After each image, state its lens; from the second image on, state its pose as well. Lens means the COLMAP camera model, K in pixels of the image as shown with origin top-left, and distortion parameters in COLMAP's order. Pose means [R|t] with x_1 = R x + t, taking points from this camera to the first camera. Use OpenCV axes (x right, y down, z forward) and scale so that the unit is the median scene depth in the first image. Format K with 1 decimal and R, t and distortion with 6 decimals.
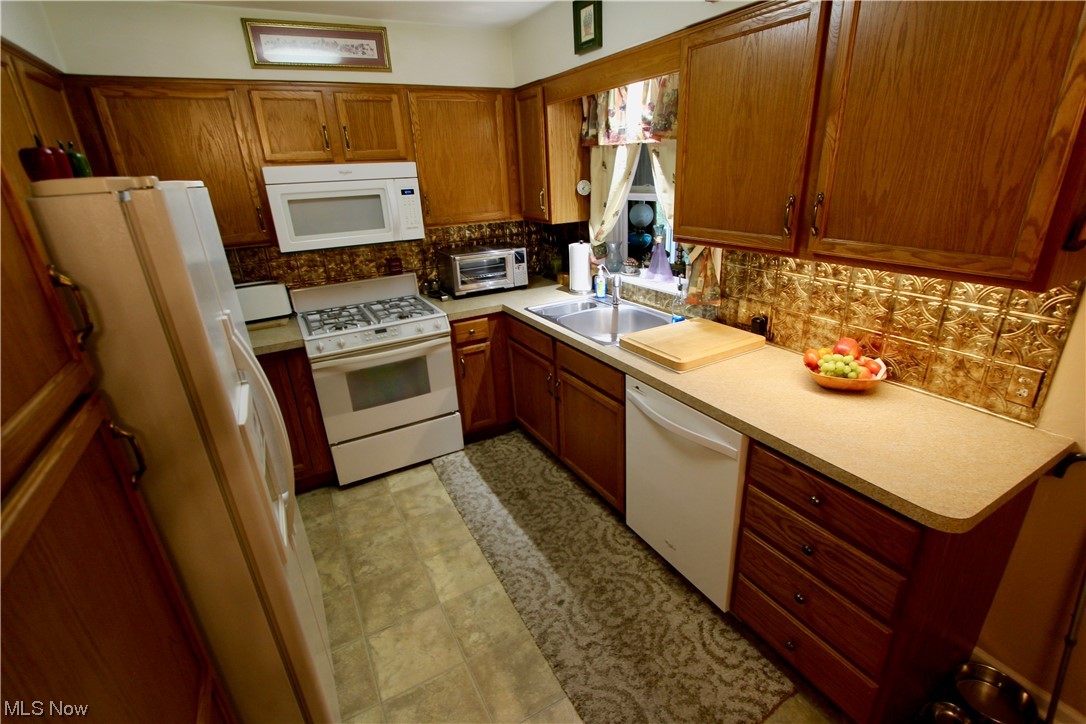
lens RADIAL K [[498.9, 0, 552.1], [0, 498.9, 366.9], [0, 0, 1]] dist [-0.017727, 0.002441]
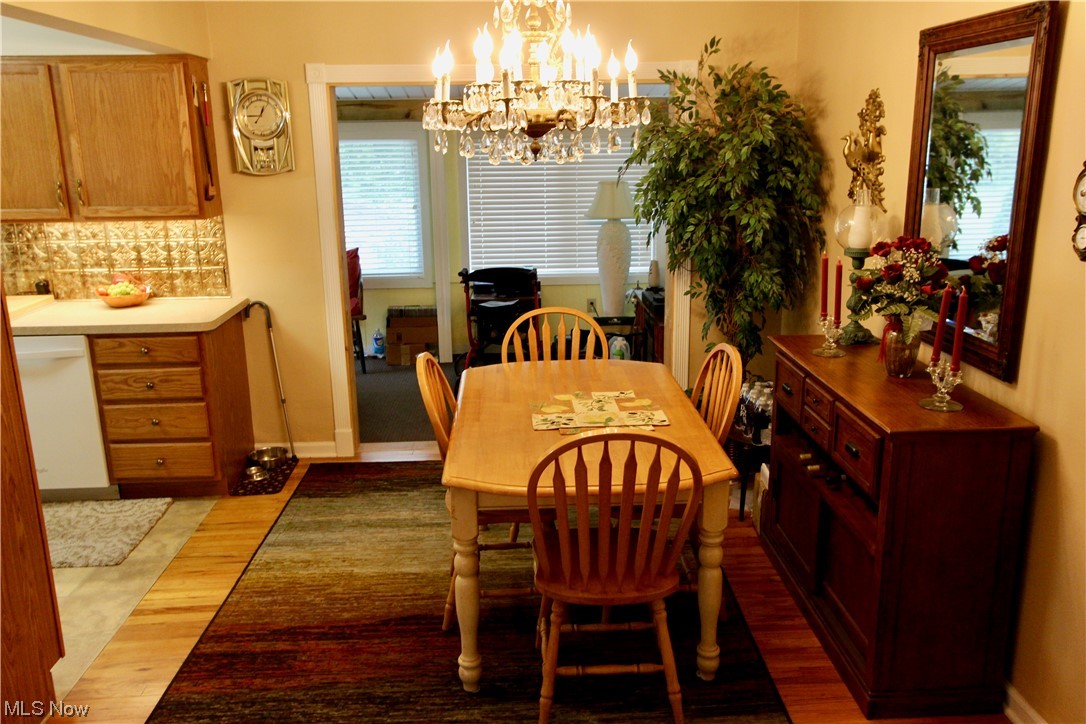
lens RADIAL K [[894.2, 0, 549.2], [0, 894.2, 361.0], [0, 0, 1]] dist [0.003295, 0.018526]
pose [[0.445411, -0.186025, 0.875788, -0.916098], [0.326298, 0.944630, 0.034697, 0.384015], [-0.833750, 0.270313, 0.481448, -0.963583]]
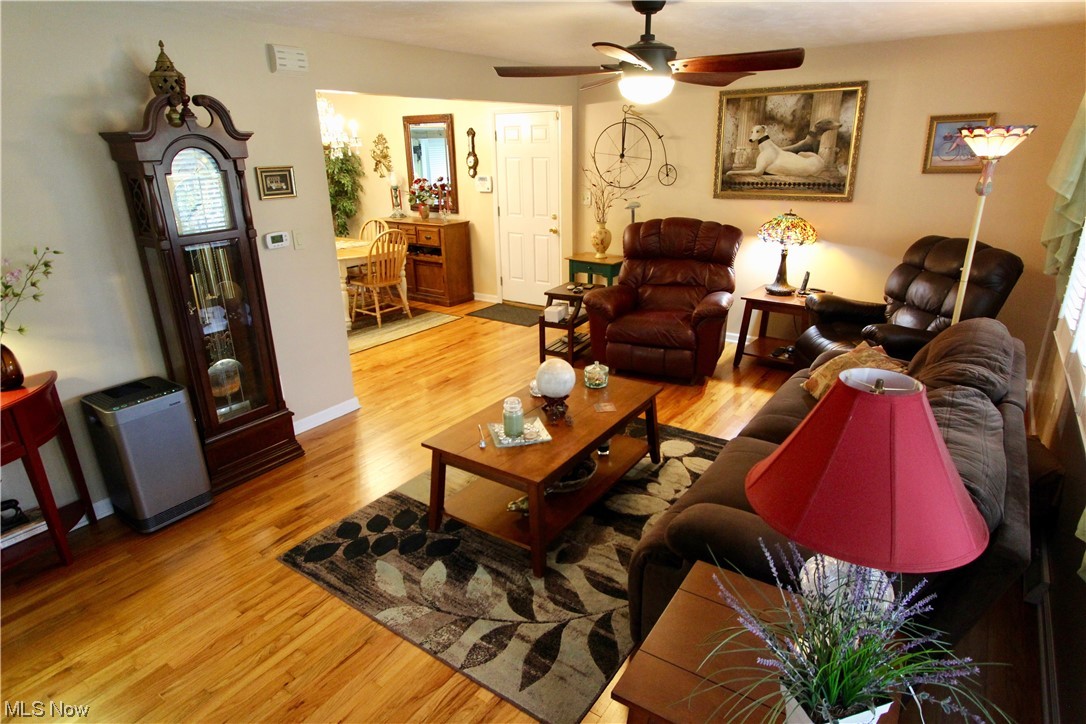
lens RADIAL K [[600.3, 0, 541.1], [0, 600.3, 368.7], [0, 0, 1]] dist [-0.007073, -0.000078]
pose [[-0.419238, -0.277301, 0.864490, -2.664218], [0.369102, 0.817906, 0.441355, 0.102675], [-0.829460, 0.504118, -0.240545, -0.113082]]
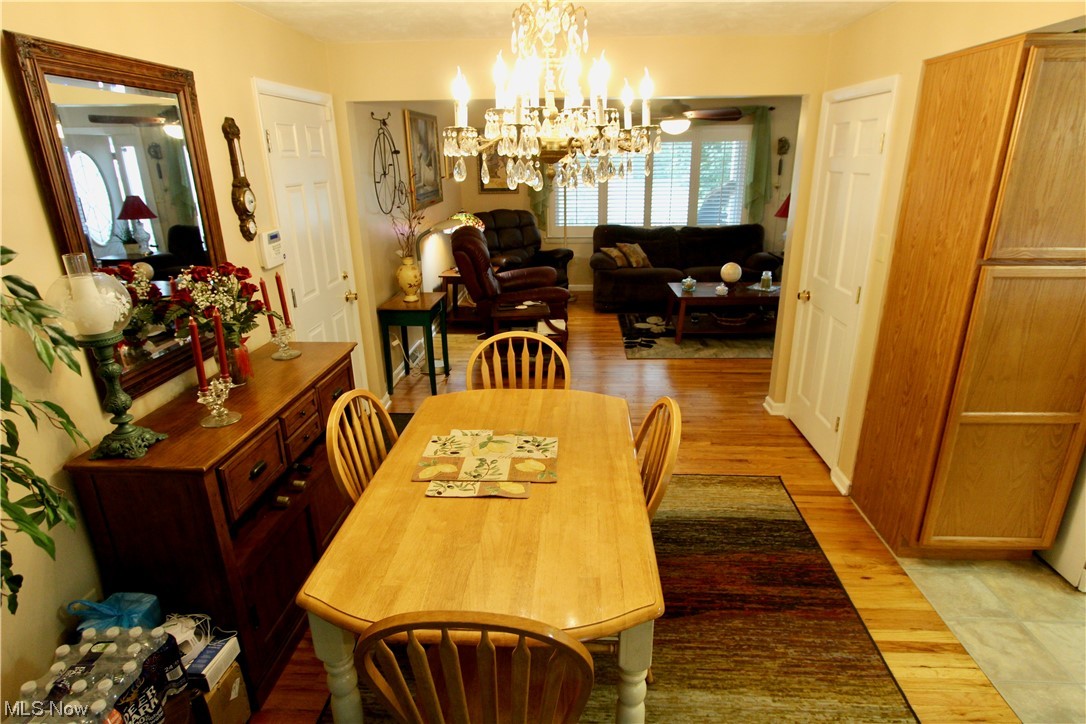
lens RADIAL K [[599.9, 0, 549.6], [0, 599.9, 367.4], [0, 0, 1]] dist [-0.014760, 0.001558]
pose [[-0.531671, 0.327234, -0.781181, 0.971337], [-0.283177, 0.800582, 0.528090, -0.087068], [0.798209, 0.501983, -0.332981, -0.009378]]
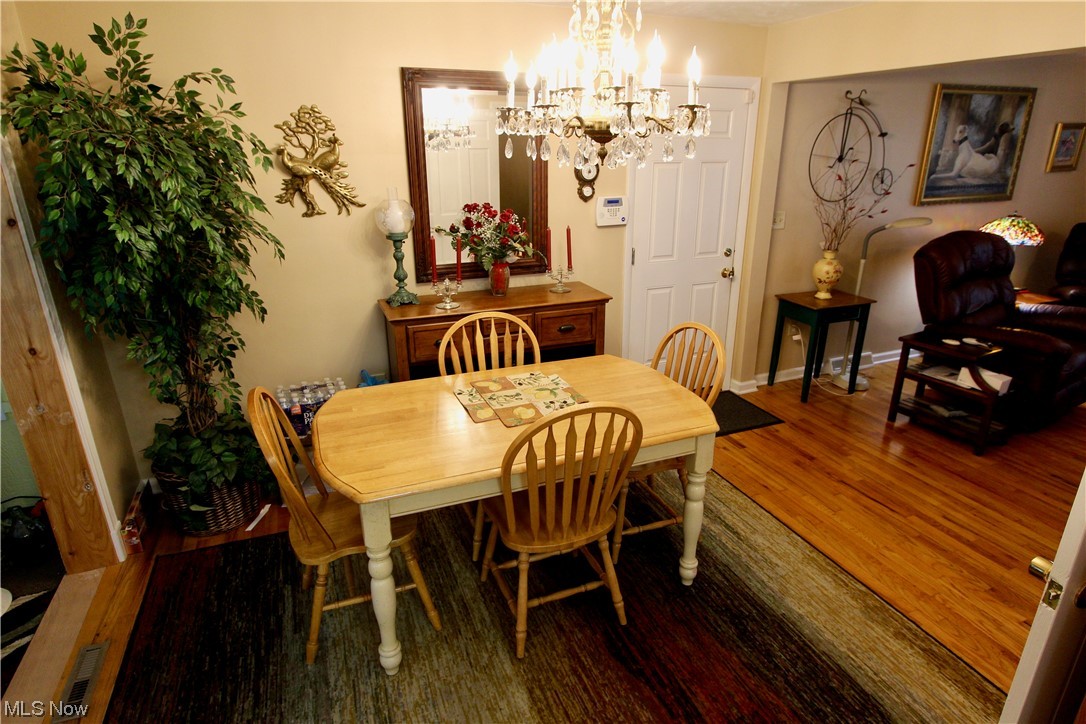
lens RADIAL K [[599.9, 0, 544.9], [0, 599.9, 371.8], [0, 0, 1]] dist [-0.014760, 0.001558]
pose [[-0.991067, -0.005503, 0.133251, 0.169194], [0.085753, 0.738926, 0.668308, -0.209364], [-0.102140, 0.673764, -0.731853, 0.430843]]
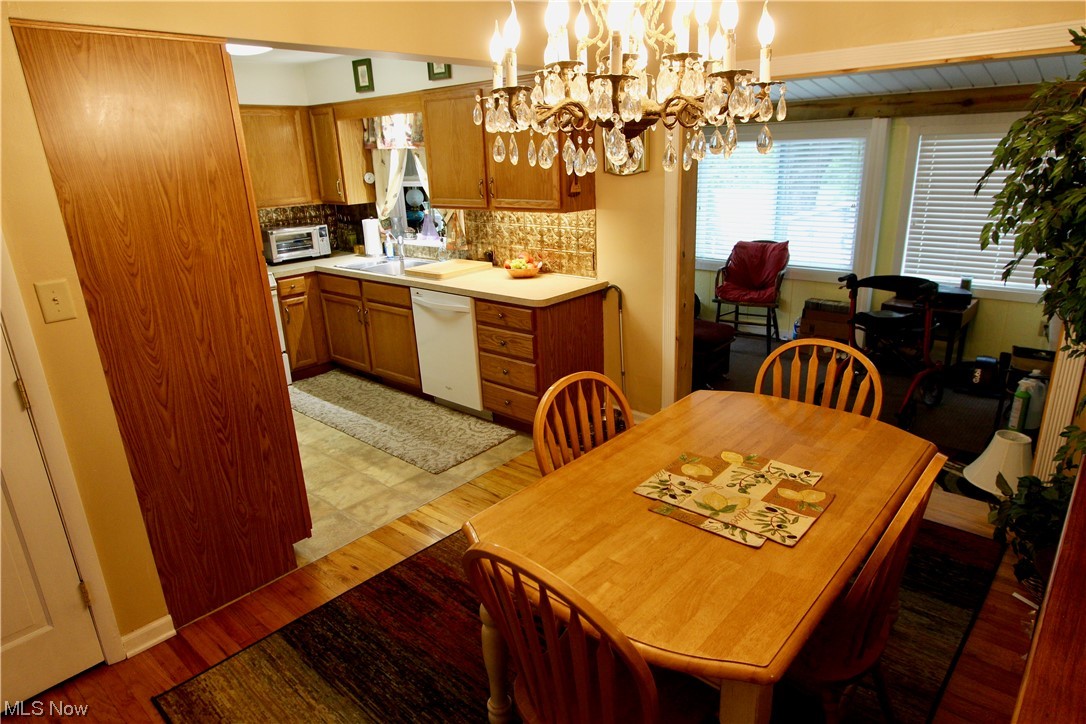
lens RADIAL K [[658.8, 0, 552.1], [0, 658.8, 366.7], [0, 0, 1]] dist [-0.016235, 0.007233]
pose [[0.942734, -0.098231, 0.318754, -0.114385], [0.121121, 0.991235, -0.052754, 0.395243], [-0.310778, 0.088341, 0.946368, -1.045540]]
